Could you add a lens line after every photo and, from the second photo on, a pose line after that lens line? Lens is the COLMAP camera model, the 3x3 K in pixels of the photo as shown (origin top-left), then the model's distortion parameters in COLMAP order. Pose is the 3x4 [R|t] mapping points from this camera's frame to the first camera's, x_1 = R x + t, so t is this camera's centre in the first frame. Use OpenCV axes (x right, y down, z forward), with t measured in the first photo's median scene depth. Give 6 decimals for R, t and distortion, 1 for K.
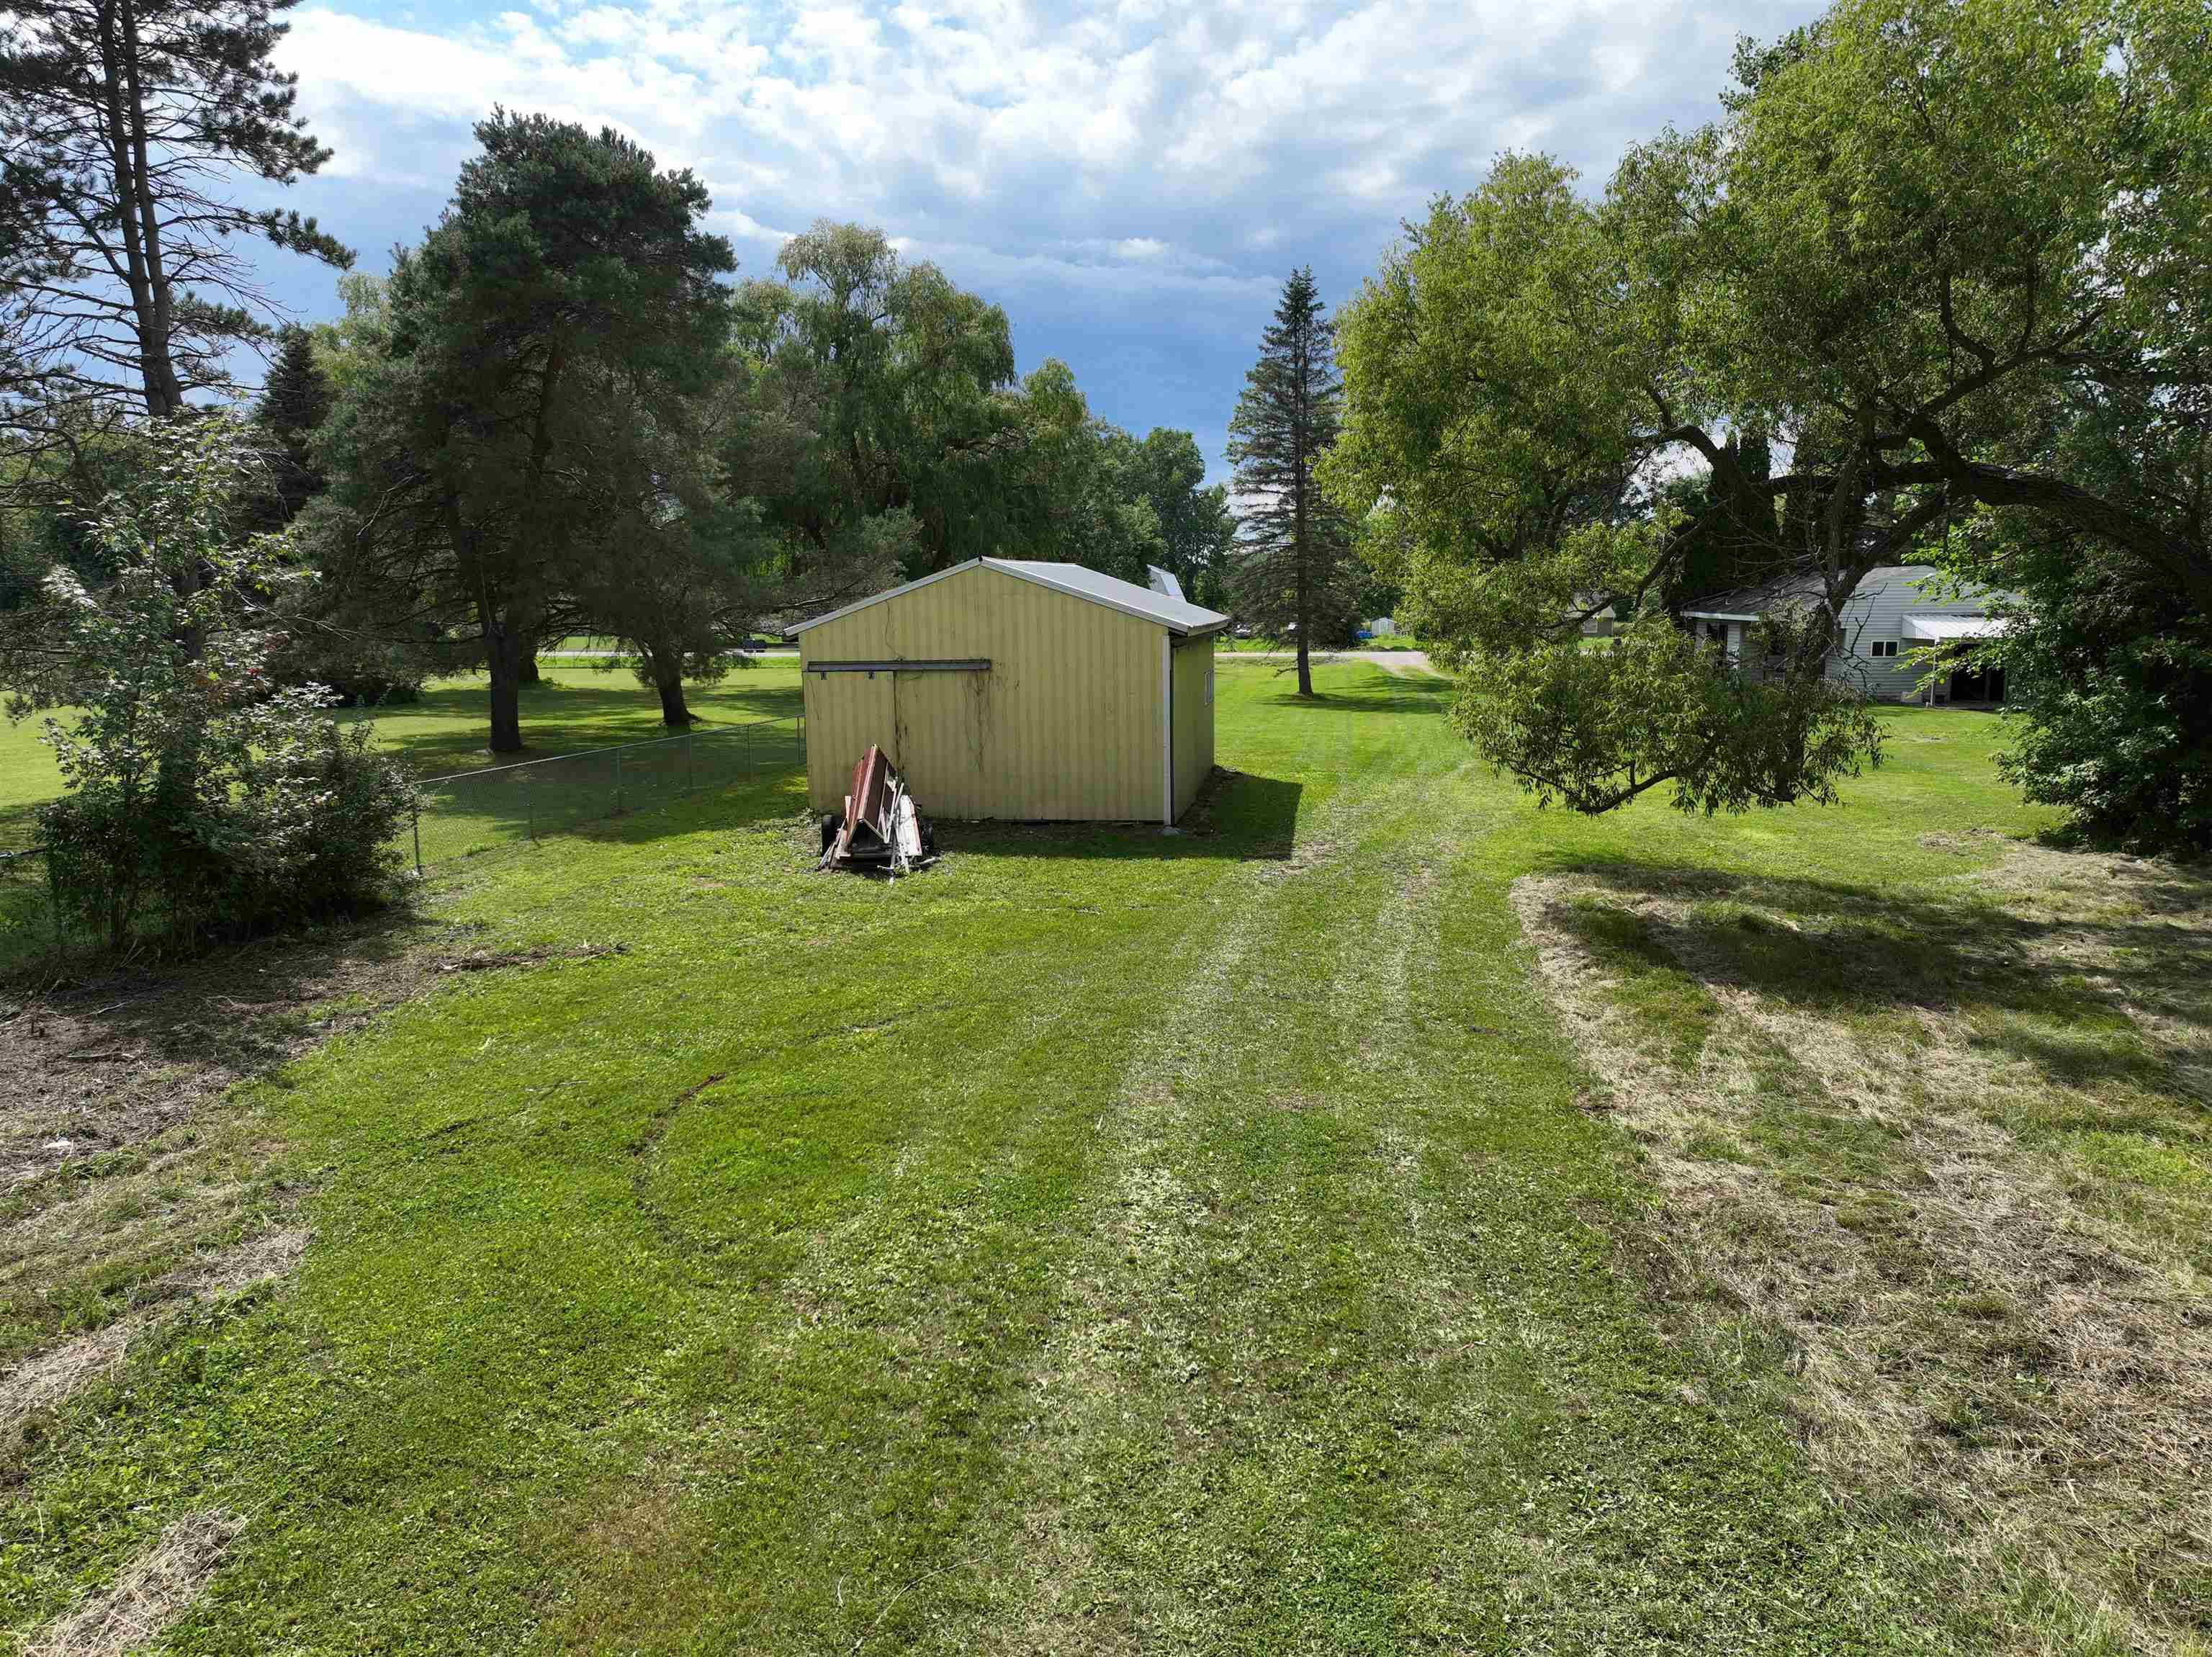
lens RADIAL K [[1564.5, 0, 1106.0], [0, 1564.5, 826.7], [0, 0, 1]] dist [-0.002757, 0.024535]
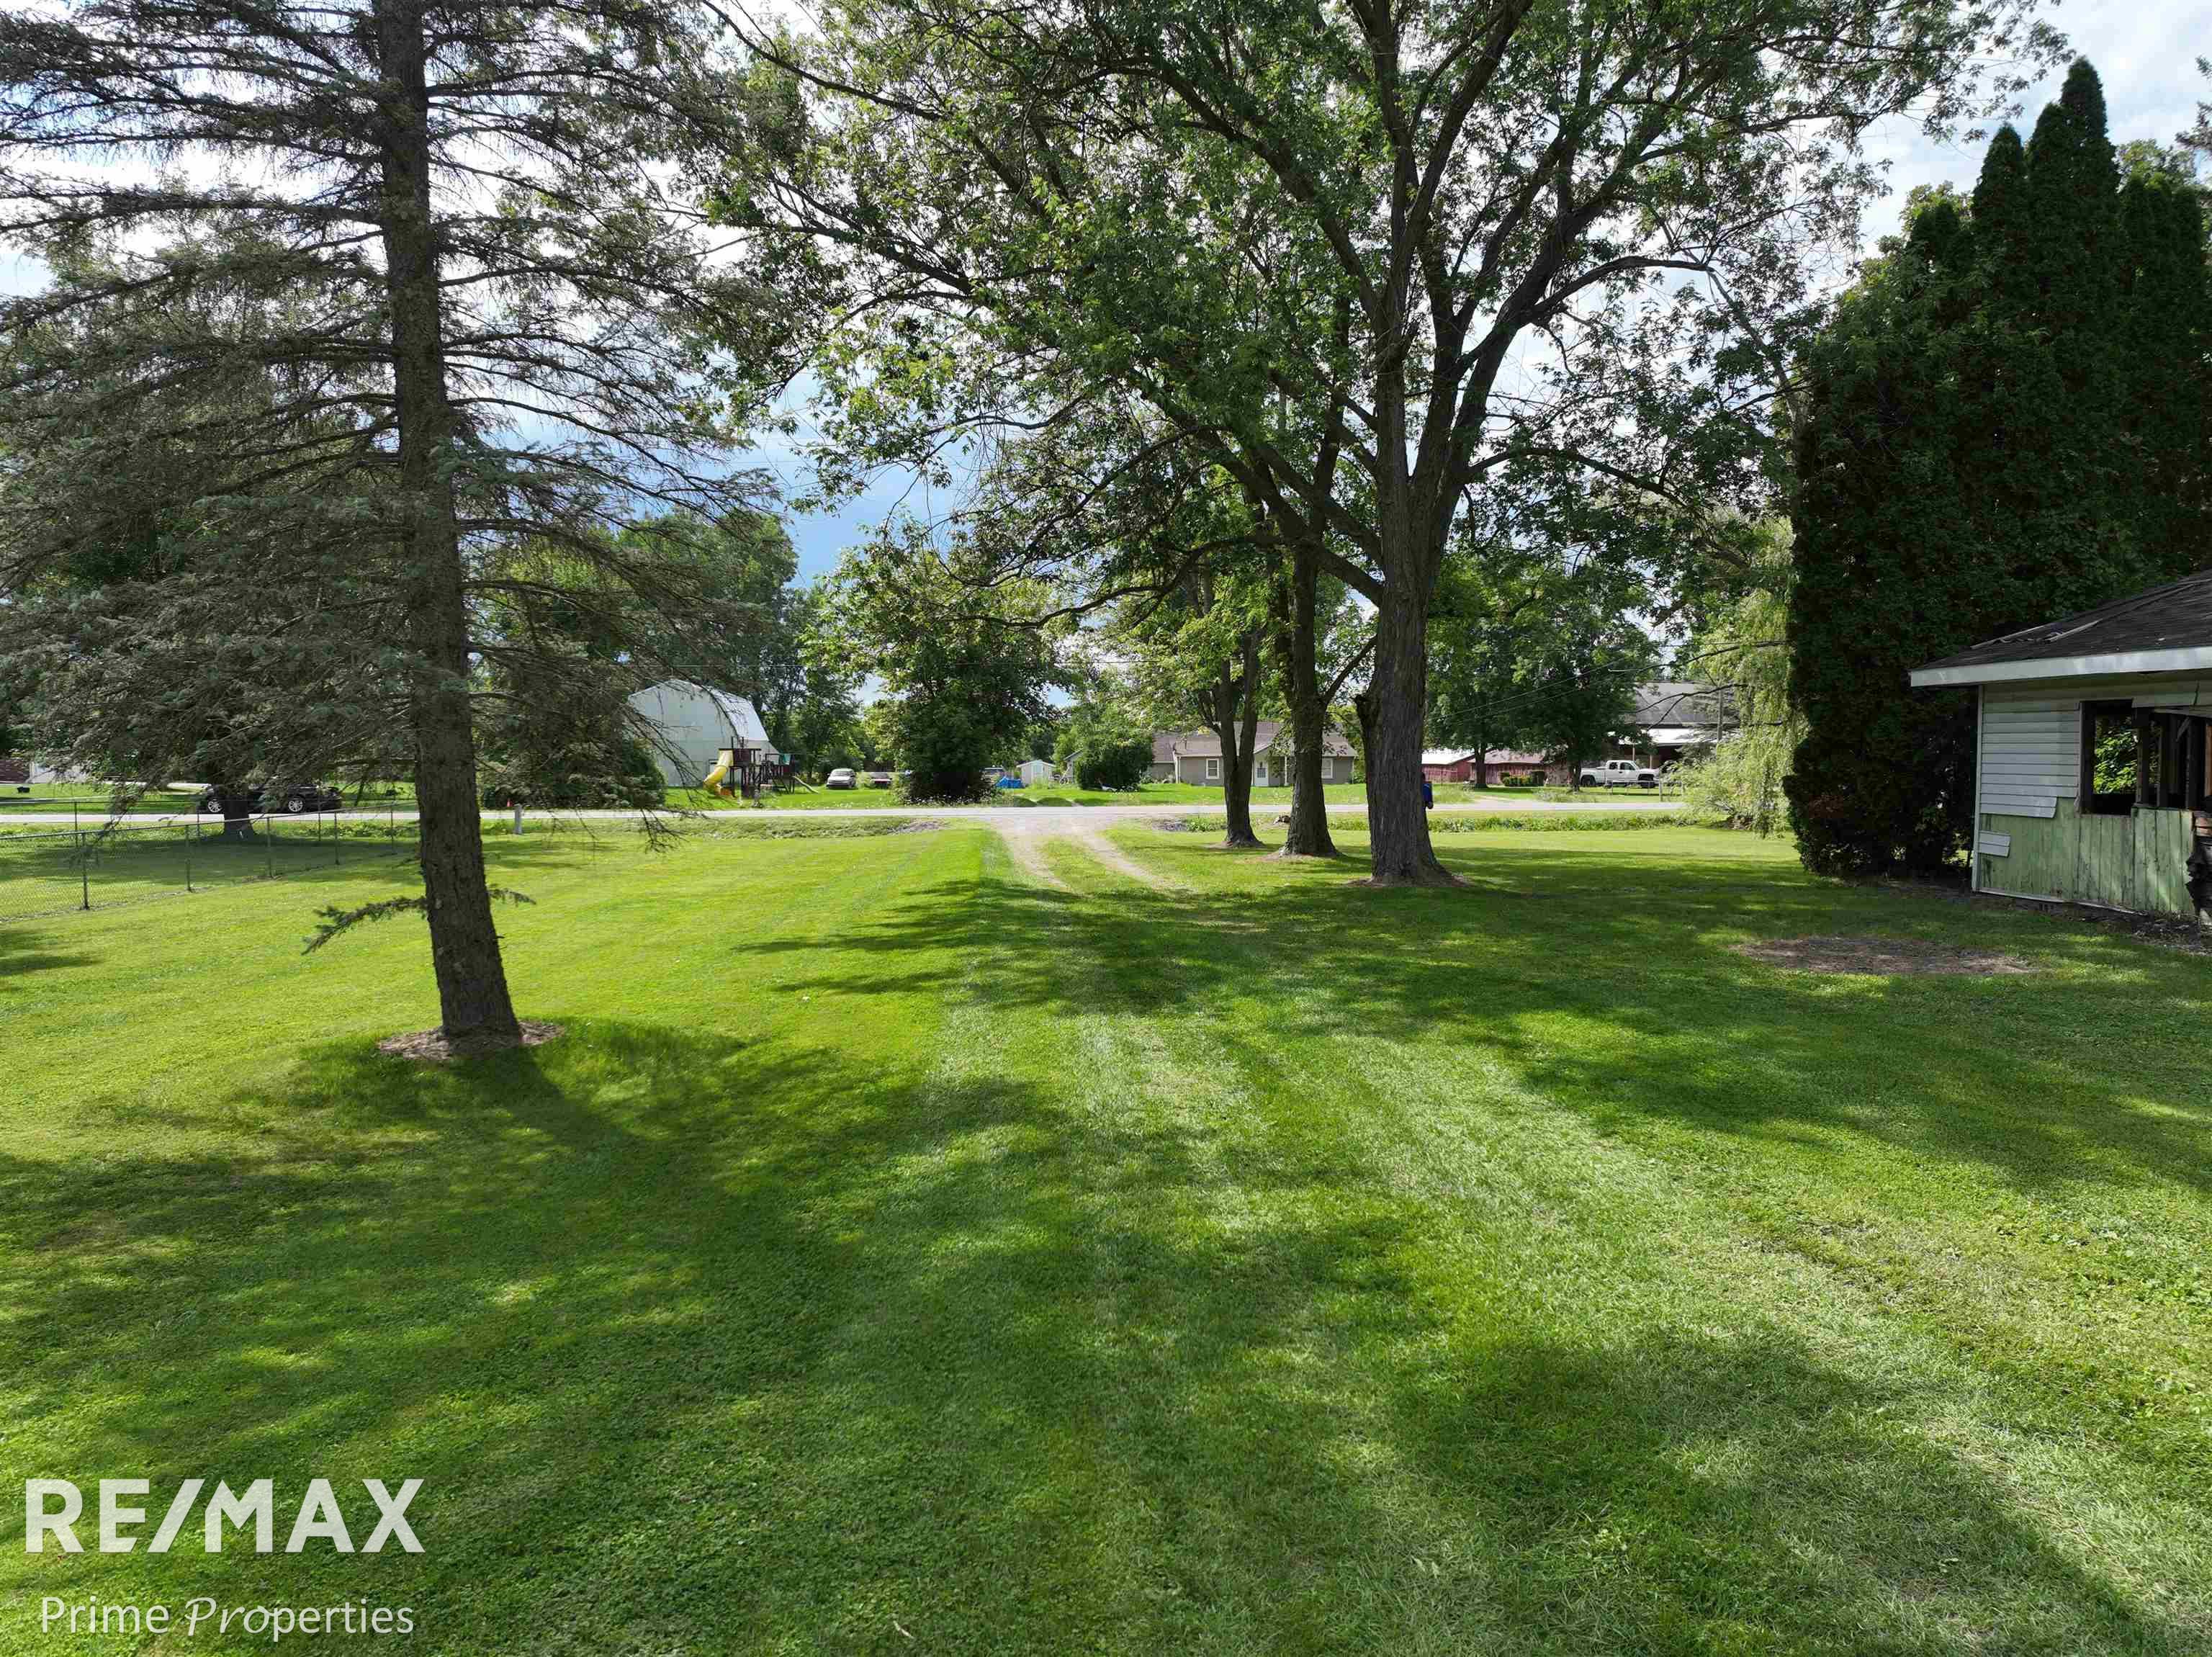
lens RADIAL K [[1564.5, 0, 1110.4], [0, 1564.5, 829.4], [0, 0, 1]] dist [-0.002757, 0.024535]
pose [[0.977763, -0.006058, 0.209625, 0.079644], [0.026314, 0.995227, -0.093973, -0.044579], [-0.208055, 0.097399, 0.973256, 0.396787]]
